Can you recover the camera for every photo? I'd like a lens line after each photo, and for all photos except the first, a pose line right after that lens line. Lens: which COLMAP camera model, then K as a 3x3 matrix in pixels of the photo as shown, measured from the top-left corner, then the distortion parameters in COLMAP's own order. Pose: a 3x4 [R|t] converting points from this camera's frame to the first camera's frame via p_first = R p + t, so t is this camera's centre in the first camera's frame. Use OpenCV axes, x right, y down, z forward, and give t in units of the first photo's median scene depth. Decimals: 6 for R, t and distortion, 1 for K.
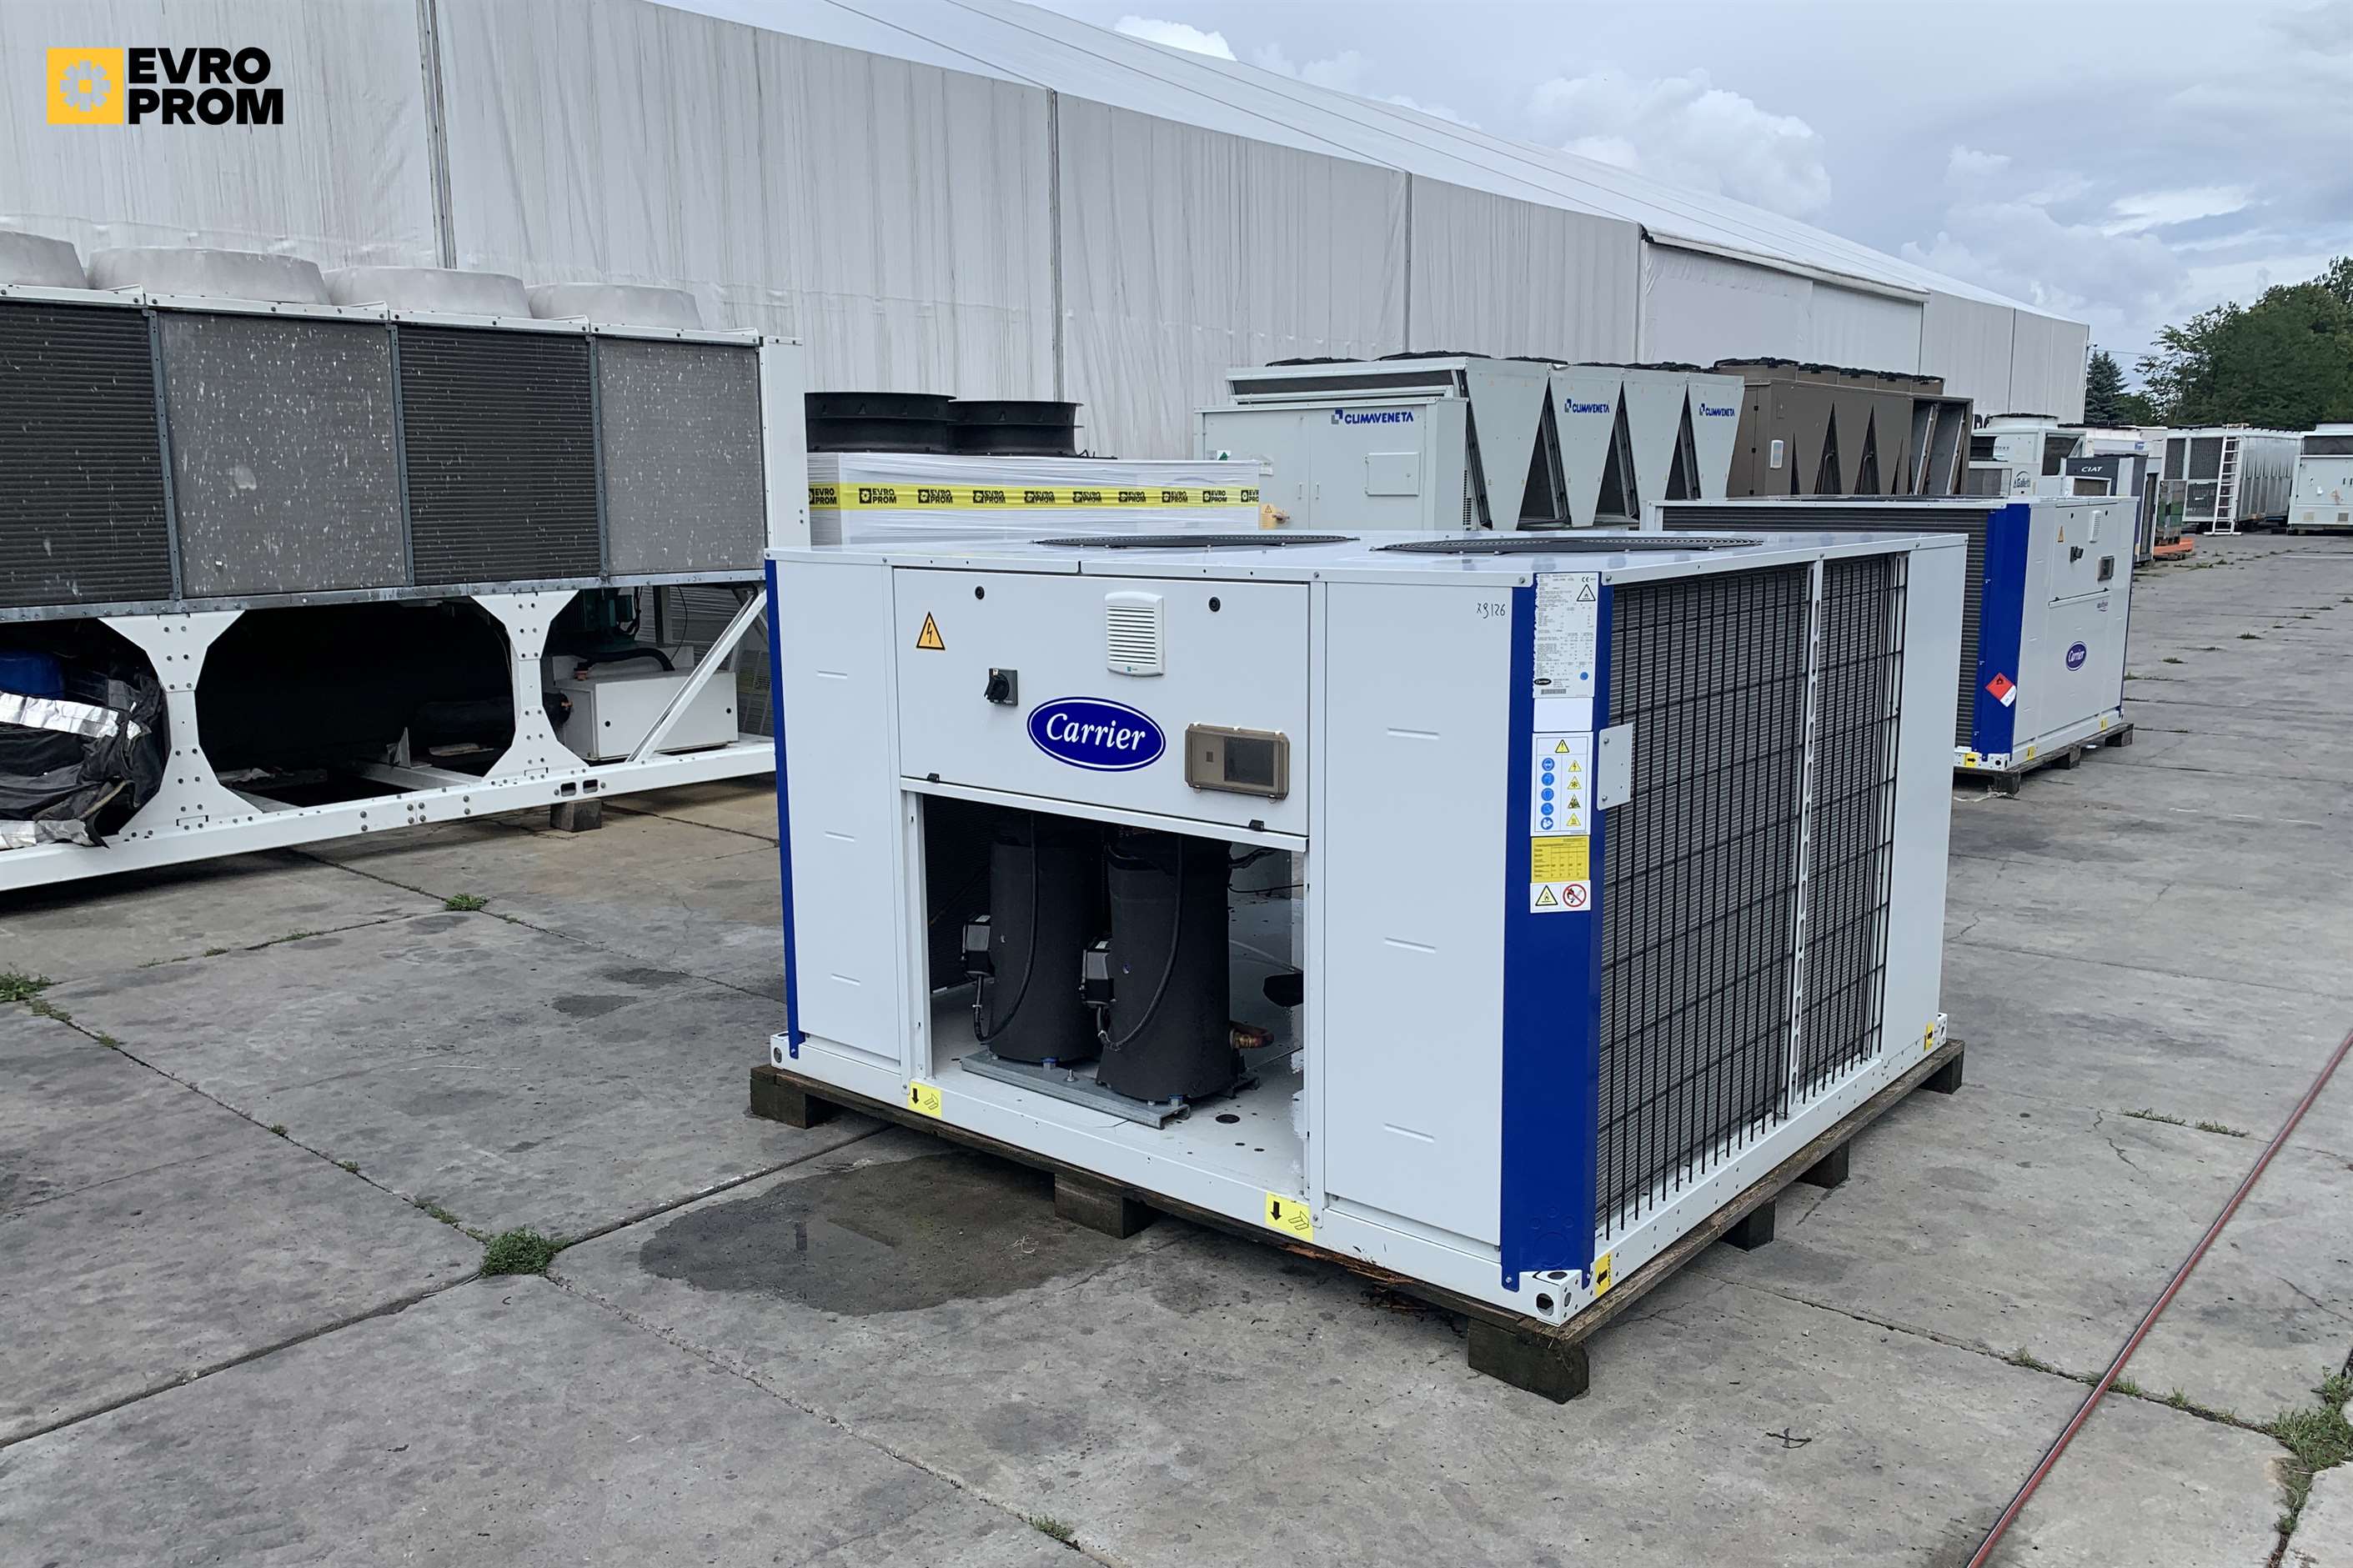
lens RADIAL K [[1788.2, 0, 1186.9], [0, 1788.2, 777.5], [0, 0, 1]] dist [0.025101, -0.014766]
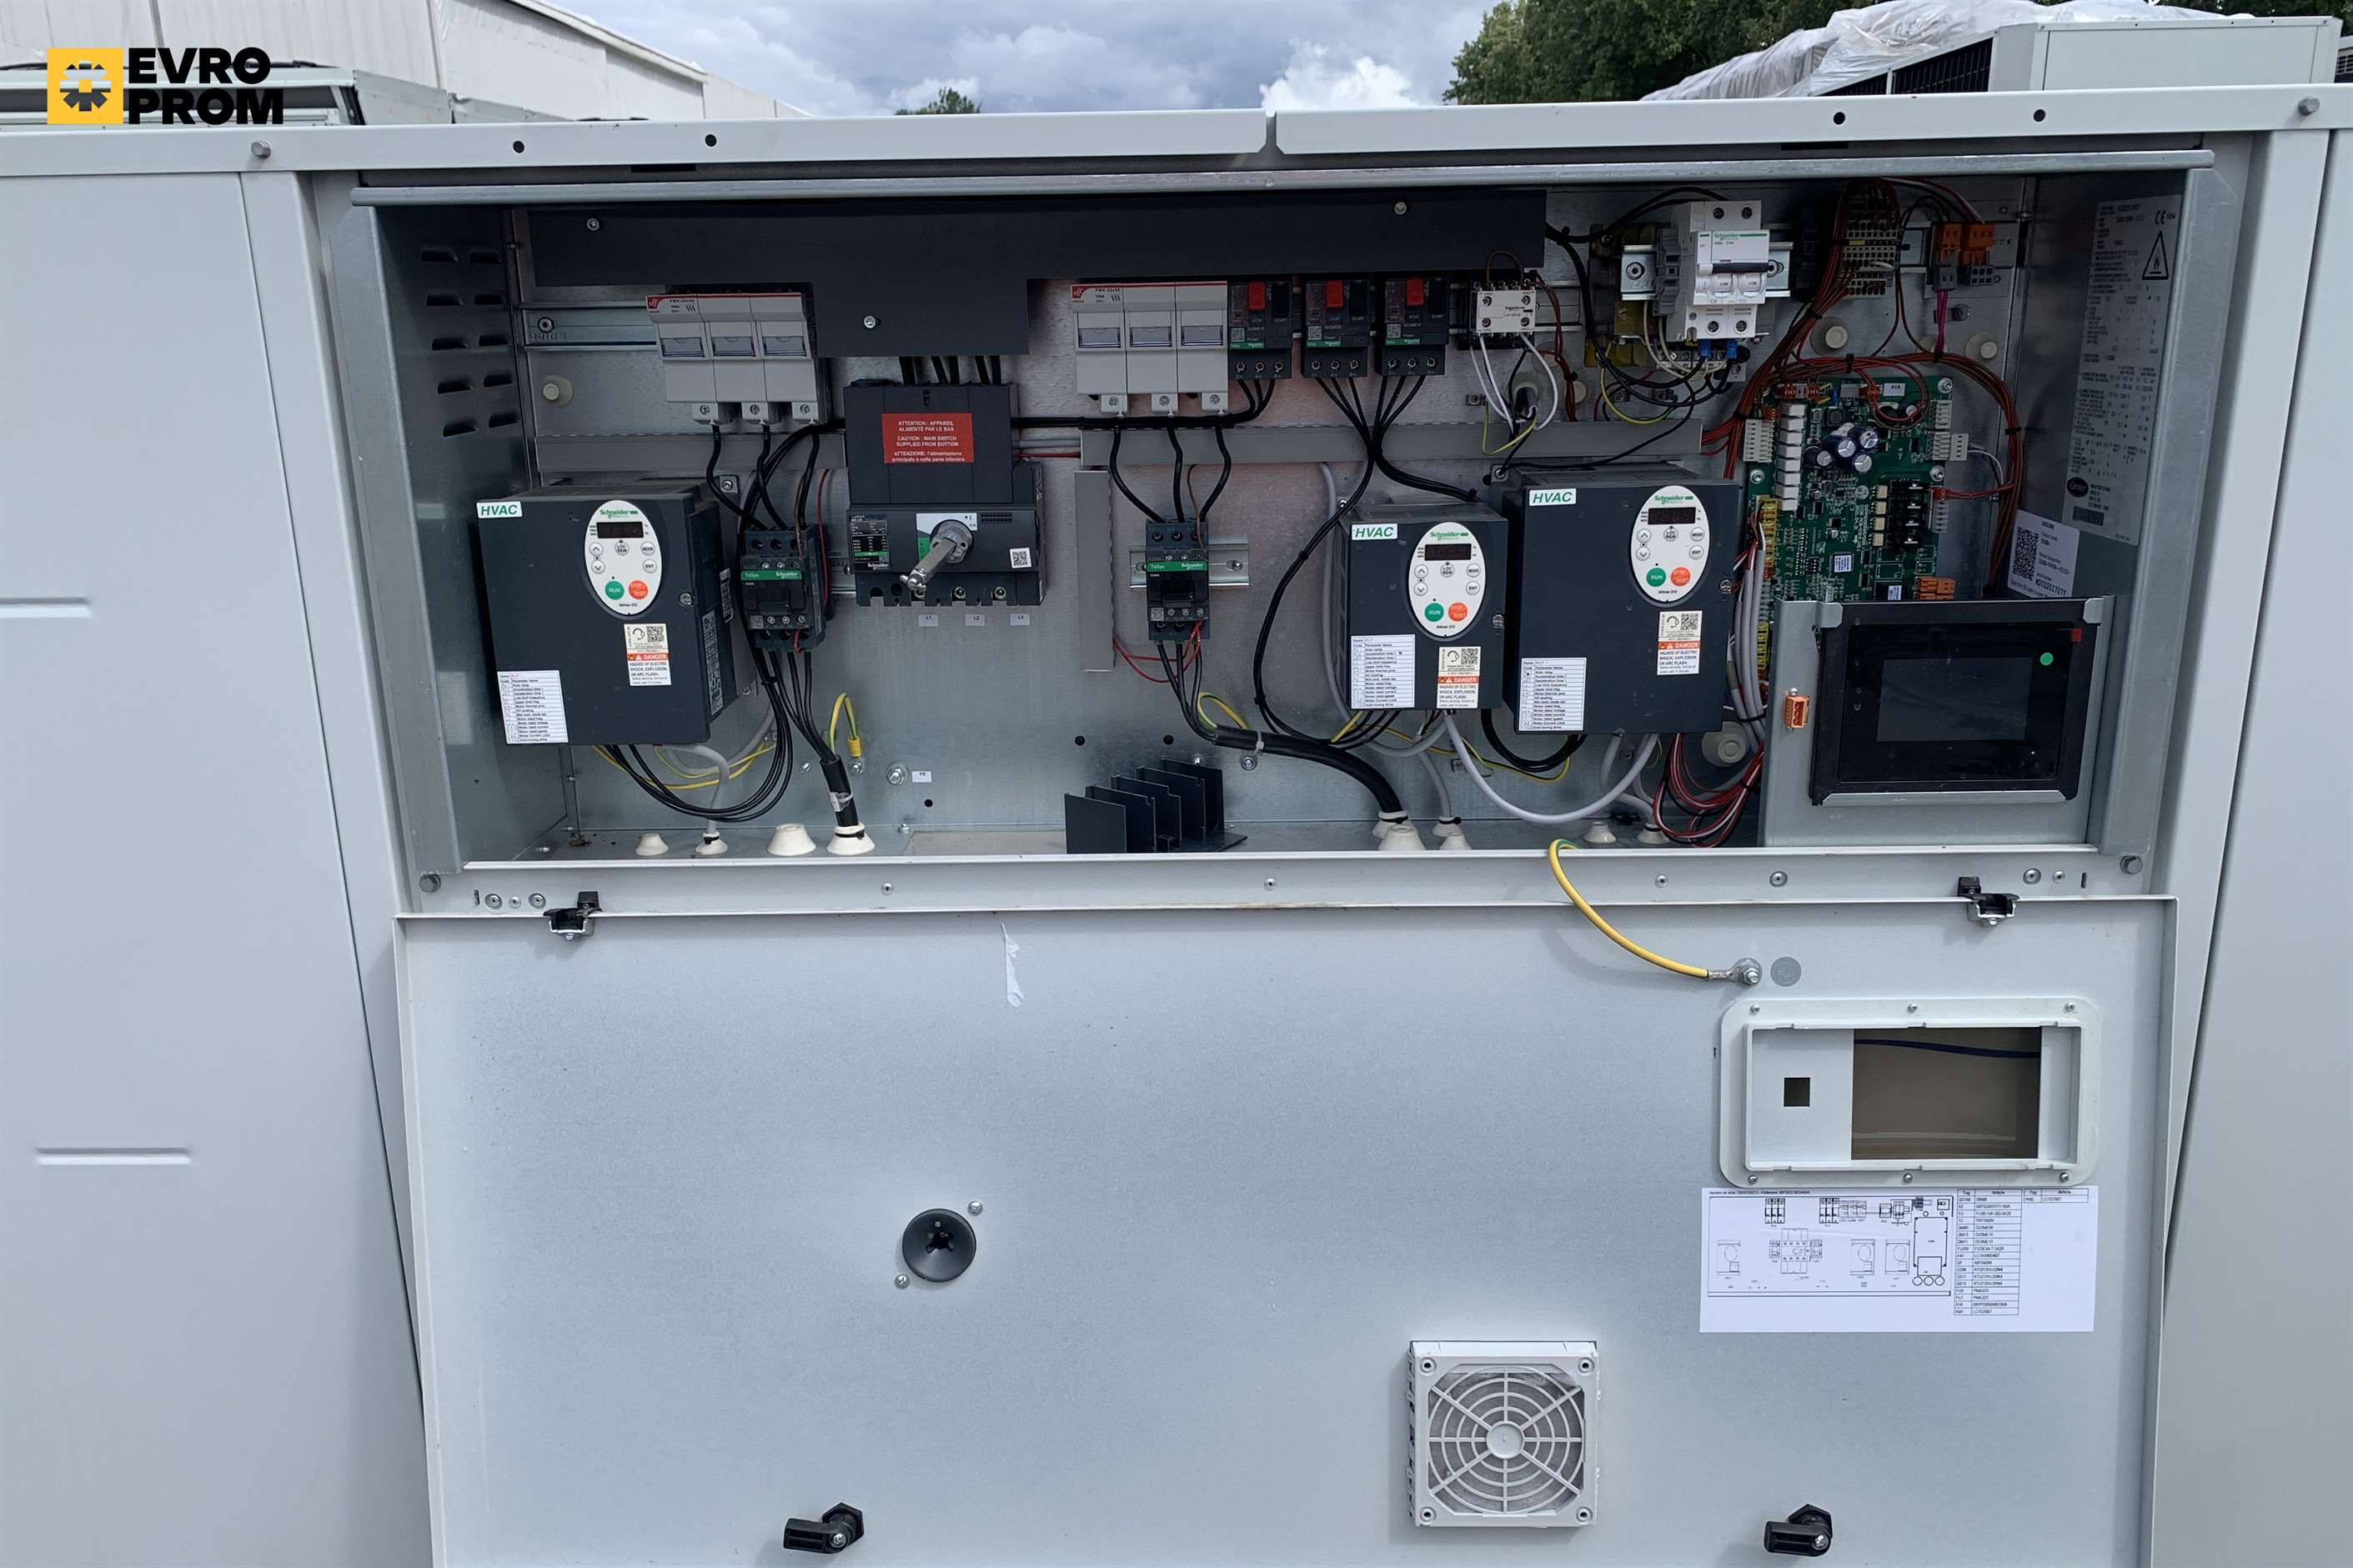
lens RADIAL K [[1788.2, 0, 1178.7], [0, 1788.2, 791.9], [0, 0, 1]] dist [0.025101, -0.014766]
pose [[0.774179, -0.178515, 0.607271, -0.242836], [0.113996, 0.983041, 0.143650, -0.051678], [-0.622617, -0.041985, 0.781400, 0.709329]]
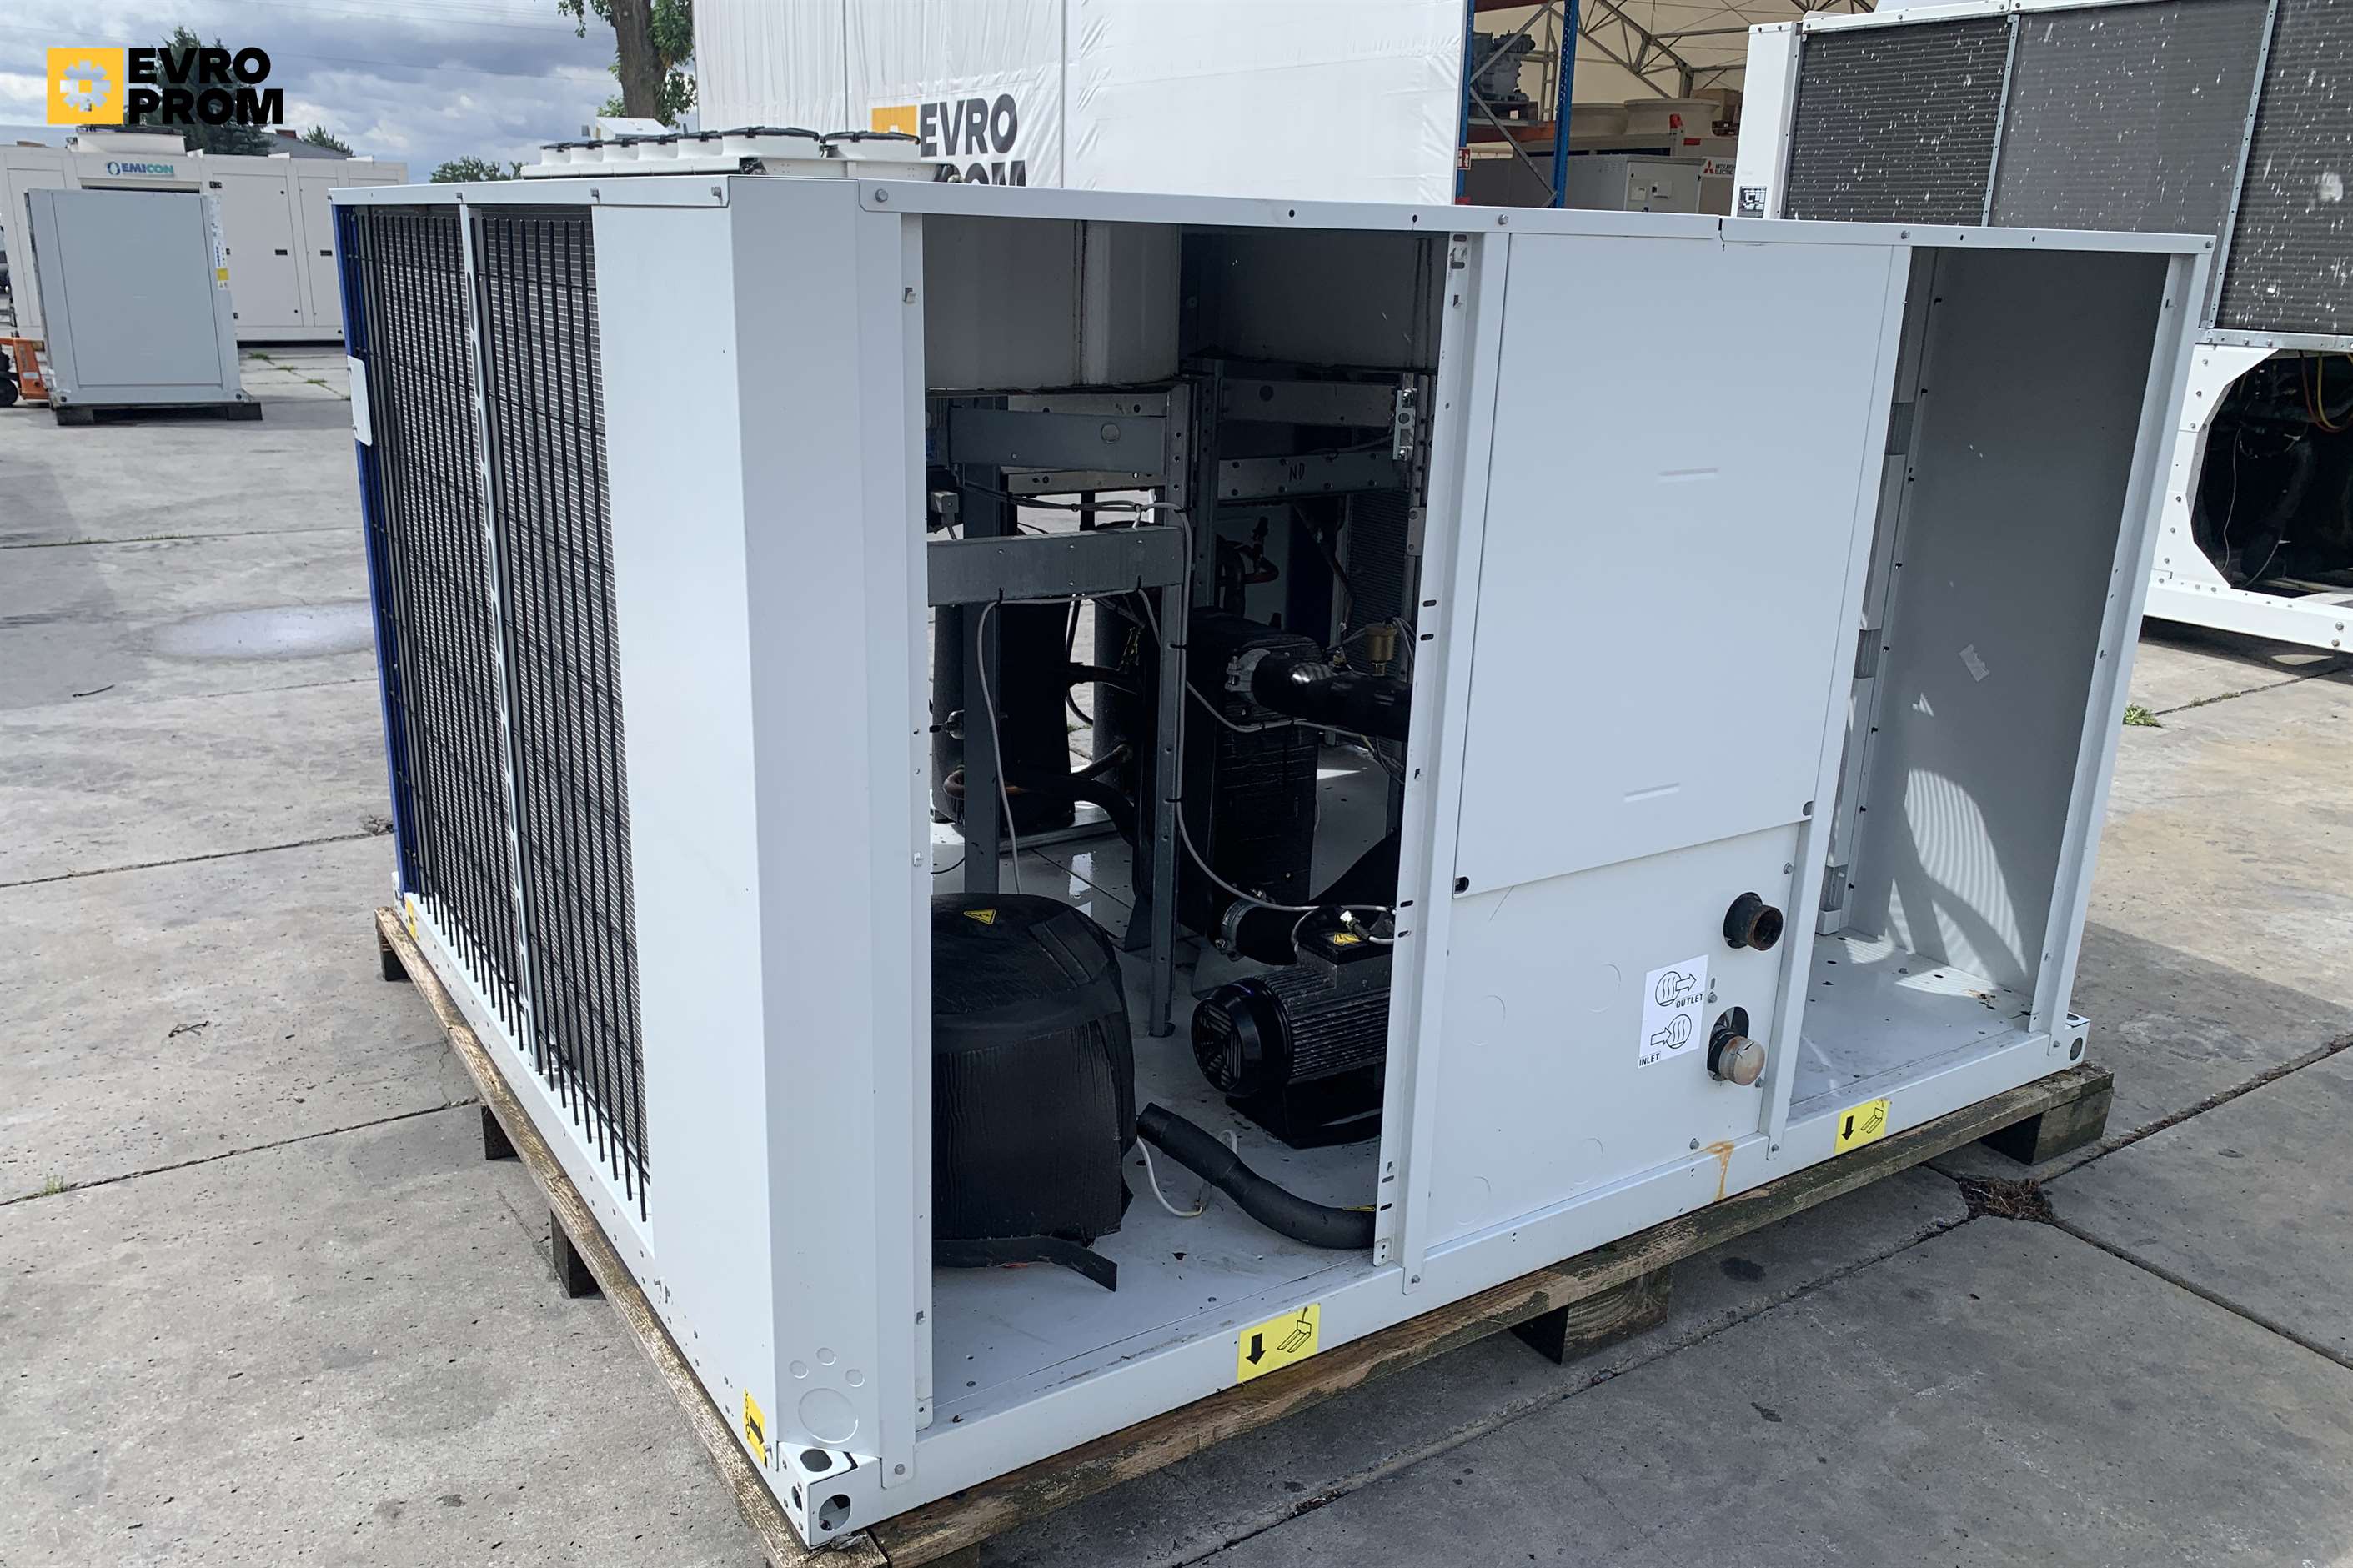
lens RADIAL K [[1788.2, 0, 1155.1], [0, 1788.2, 778.1], [0, 0, 1]] dist [0.025101, -0.014766]
pose [[-0.288808, 0.281198, -0.915160, 0.826385], [-0.179773, 0.922962, 0.340328, -0.176060], [0.940357, 0.262810, -0.216007, 1.295340]]
